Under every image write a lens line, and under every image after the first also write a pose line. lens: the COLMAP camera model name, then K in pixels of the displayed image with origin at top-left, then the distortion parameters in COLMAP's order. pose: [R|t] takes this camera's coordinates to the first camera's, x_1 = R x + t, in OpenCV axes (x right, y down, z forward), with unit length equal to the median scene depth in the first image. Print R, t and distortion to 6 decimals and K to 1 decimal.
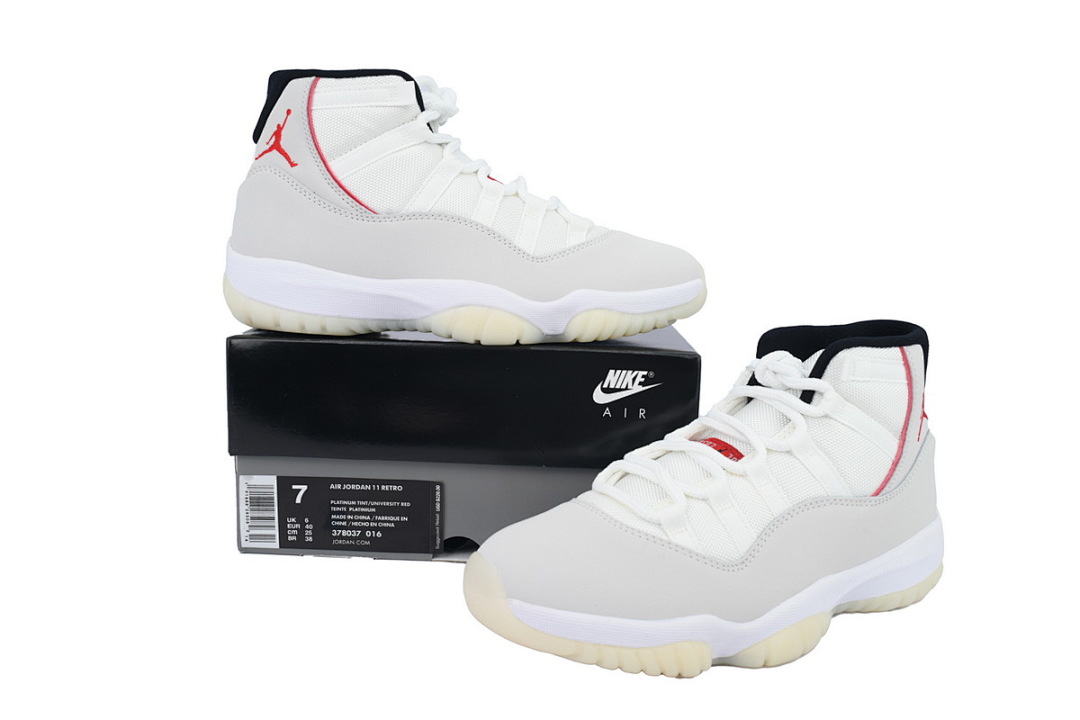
lens RADIAL K [[929.0, 0, 539.4], [0, 929.0, 356.3], [0, 0, 1]] dist [-0.012193, -0.000122]
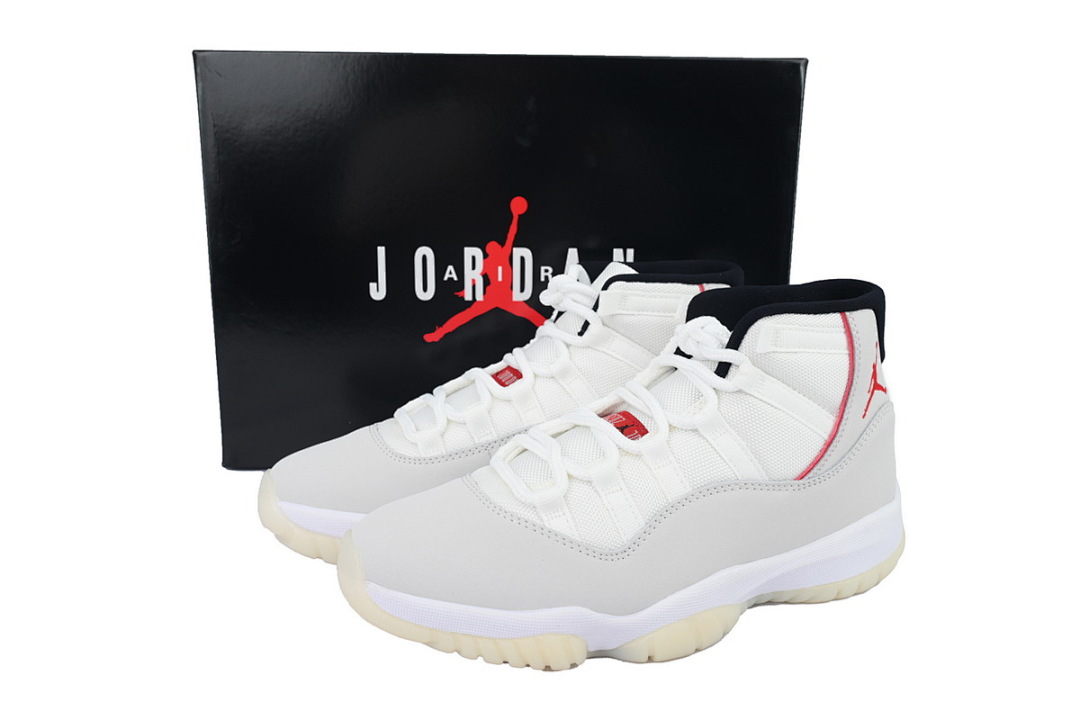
lens RADIAL K [[929.0, 0, 540.3], [0, 929.0, 363.5], [0, 0, 1]] dist [-0.012193, -0.000122]
pose [[0.989335, 0.007157, -0.145481, 0.247065], [0.004044, 0.997057, 0.076552, -0.032700], [0.145601, -0.076324, 0.986395, 0.081674]]
